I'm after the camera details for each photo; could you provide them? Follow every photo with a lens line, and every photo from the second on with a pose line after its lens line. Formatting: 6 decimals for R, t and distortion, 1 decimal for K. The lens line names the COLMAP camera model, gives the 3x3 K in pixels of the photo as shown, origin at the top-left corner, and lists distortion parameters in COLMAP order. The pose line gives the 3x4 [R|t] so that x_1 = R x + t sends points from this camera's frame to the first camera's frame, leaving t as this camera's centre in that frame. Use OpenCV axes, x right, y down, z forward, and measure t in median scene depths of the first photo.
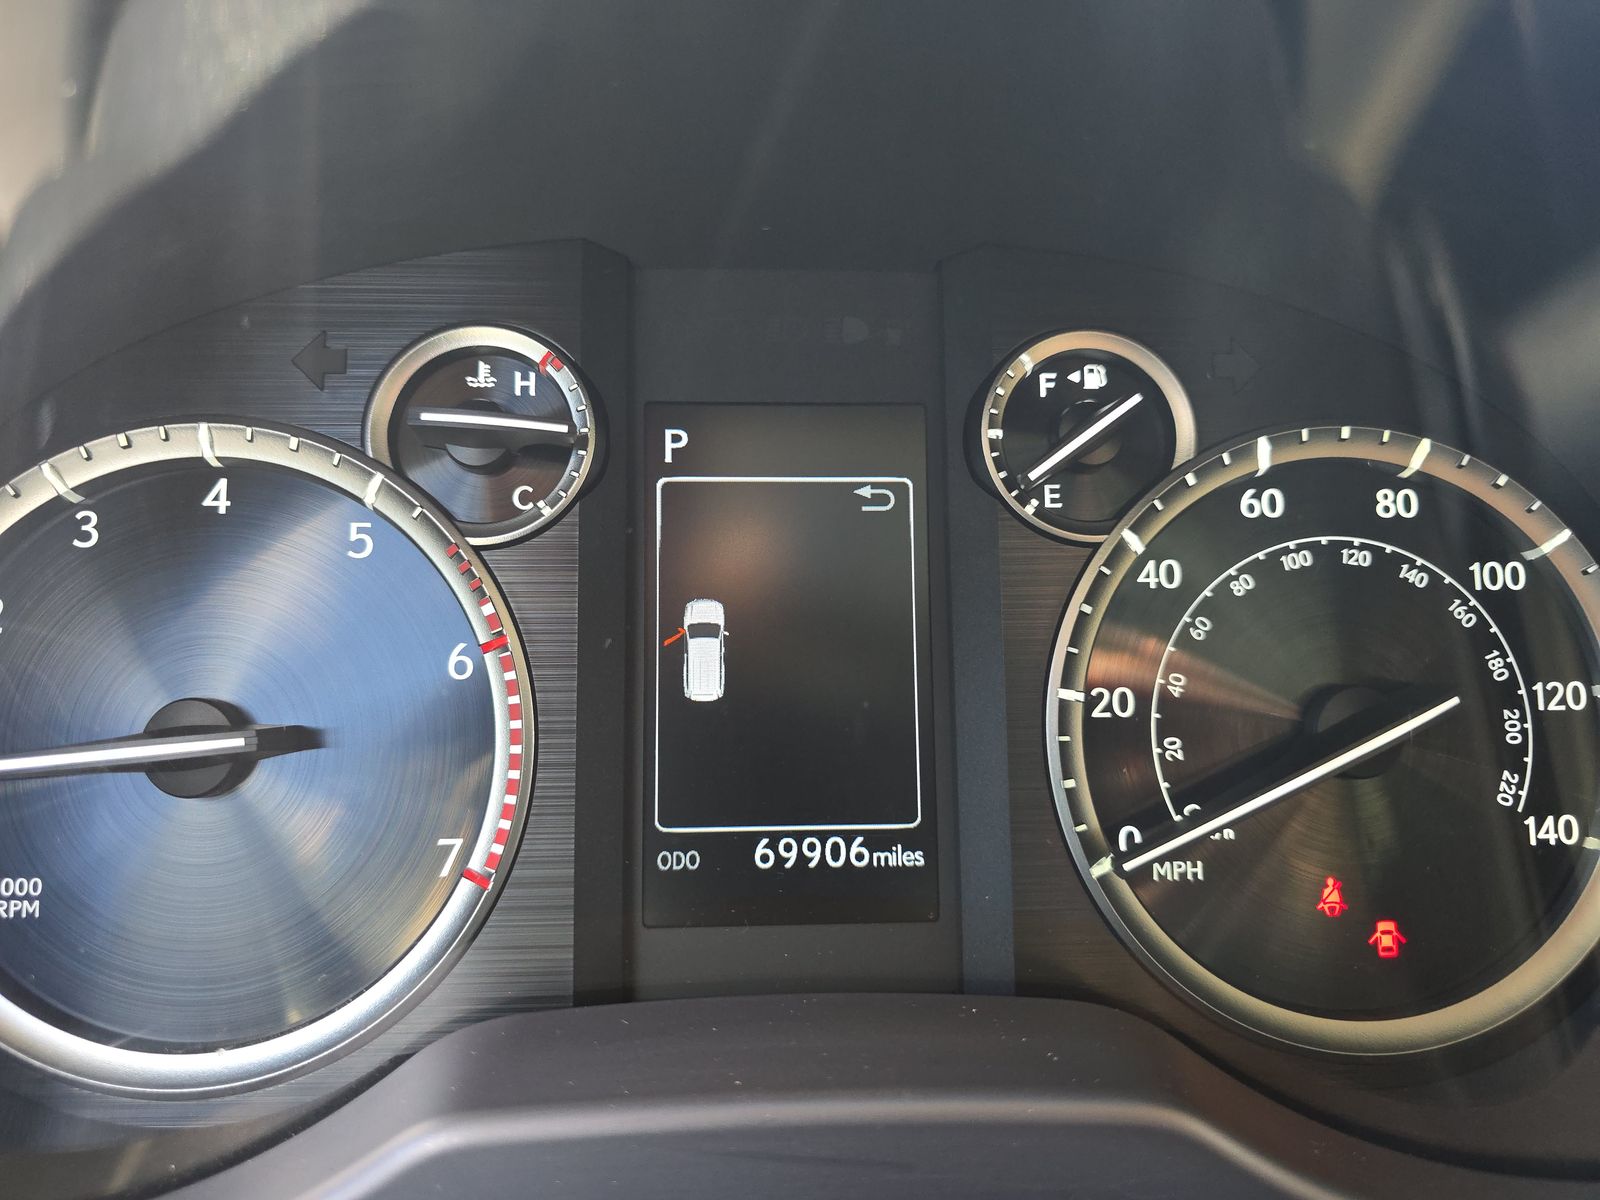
lens RADIAL K [[1081.0, 0, 808.2], [0, 1081.0, 607.3], [0, 0, 1]] dist [0.034426, -0.031186]
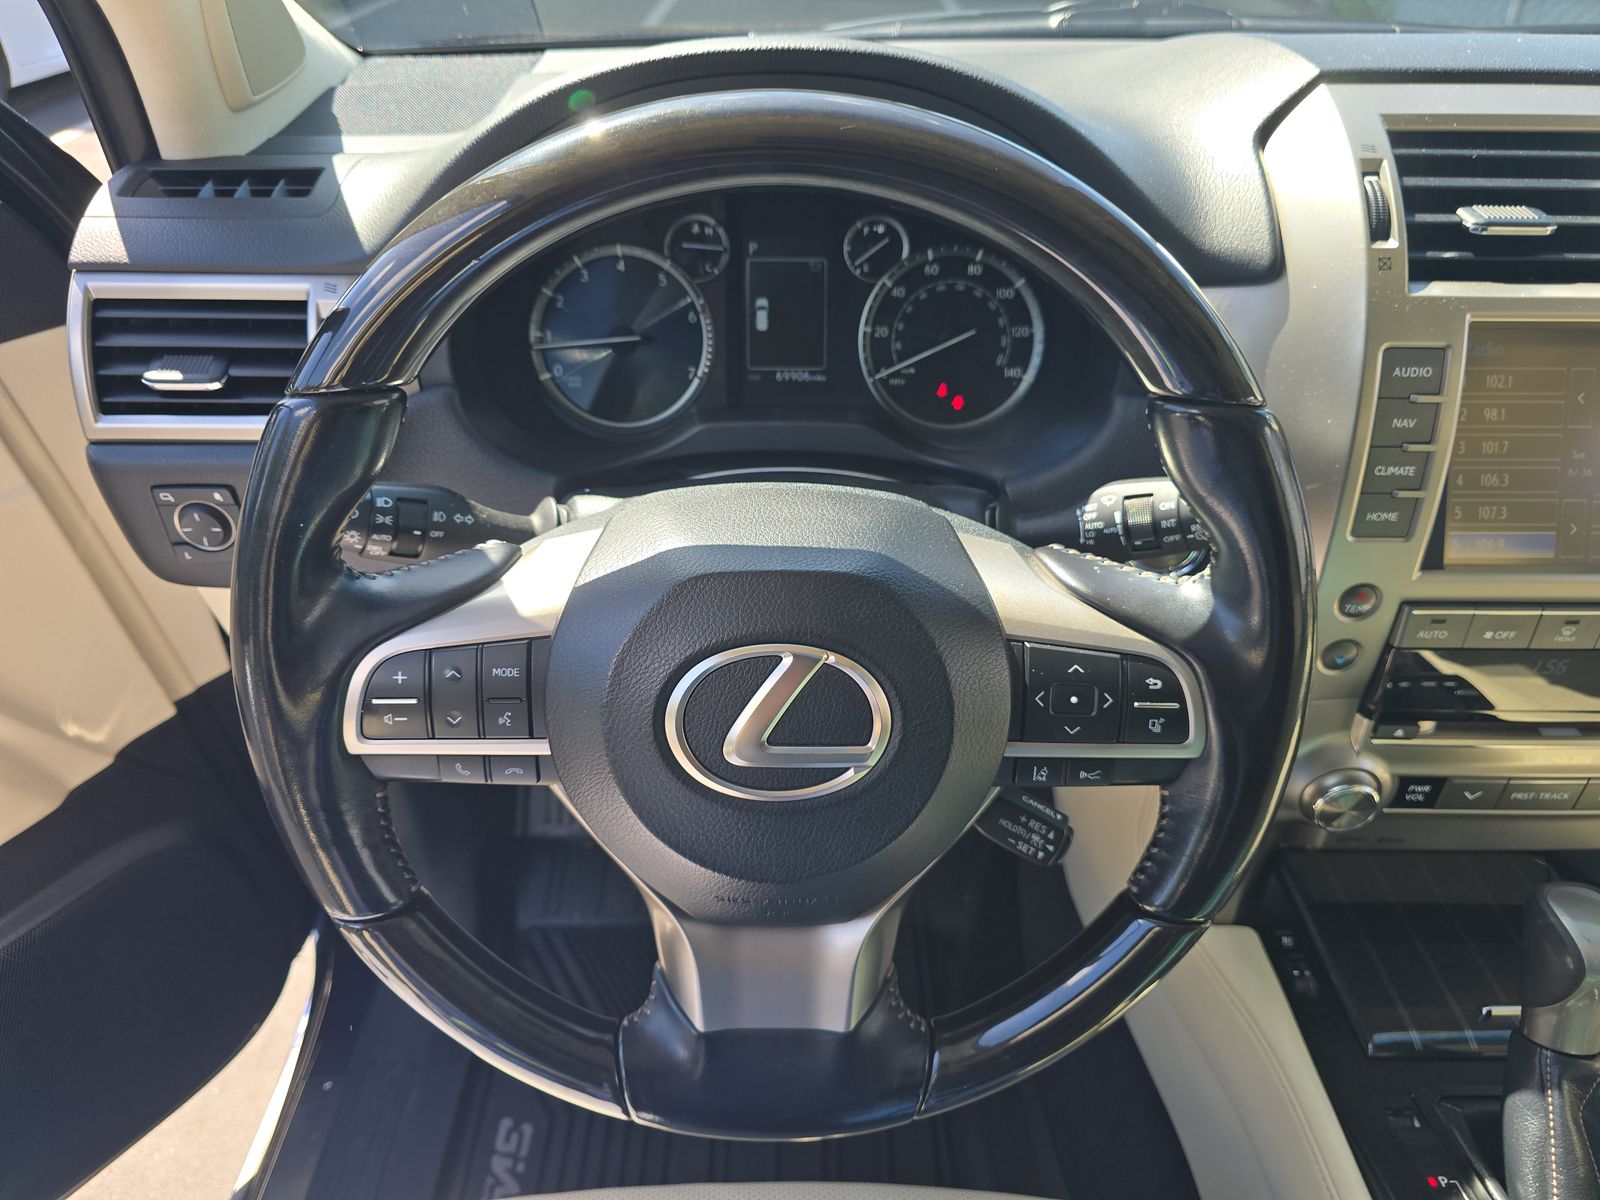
lens RADIAL K [[1081.0, 0, 802.5], [0, 1081.0, 609.6], [0, 0, 1]] dist [0.034426, -0.031186]
pose [[0.998191, 0.026423, -0.053999, 0.237818], [-0.009773, 0.957603, 0.287926, -0.053057], [0.059317, -0.286878, 0.956129, -2.491440]]
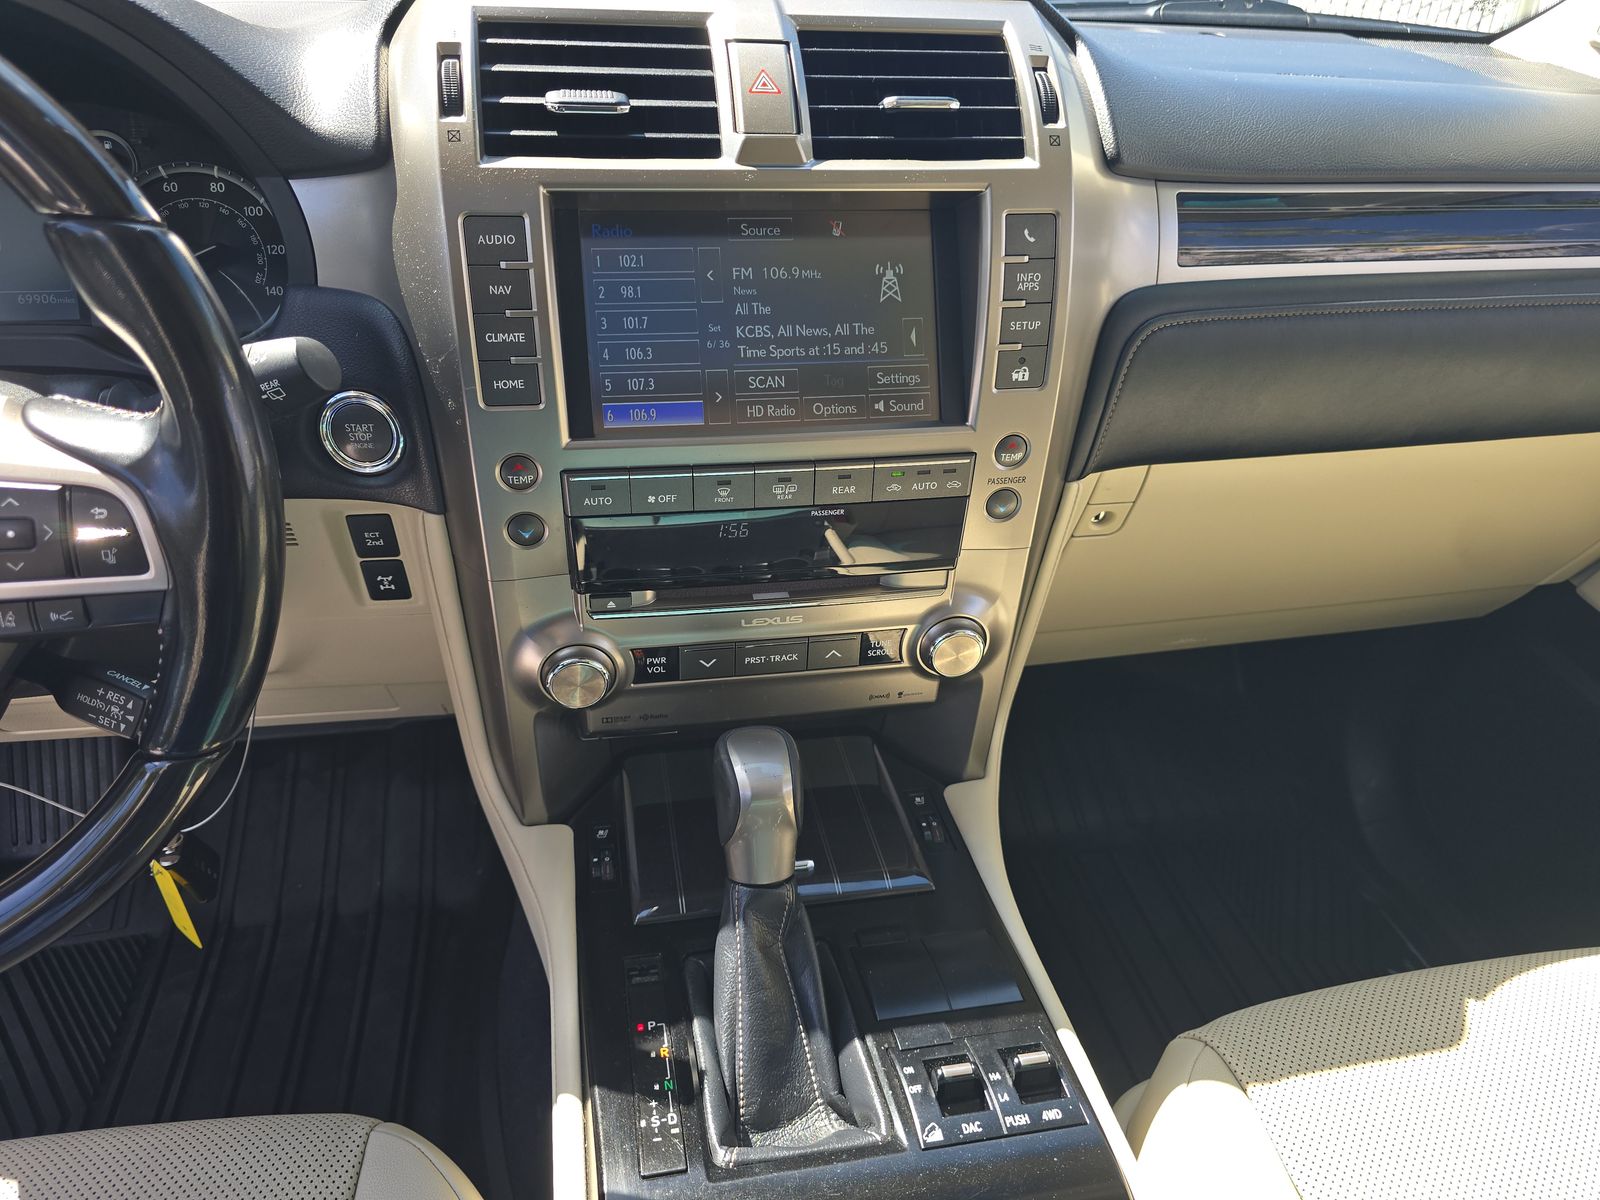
lens RADIAL K [[1081.0, 0, 792.2], [0, 1081.0, 608.7], [0, 0, 1]] dist [0.034426, -0.031186]
pose [[0.992597, -0.047484, 0.111791, 1.871099], [0.018966, 0.969716, 0.243496, 0.372655], [-0.119967, -0.239573, 0.963438, -2.699837]]
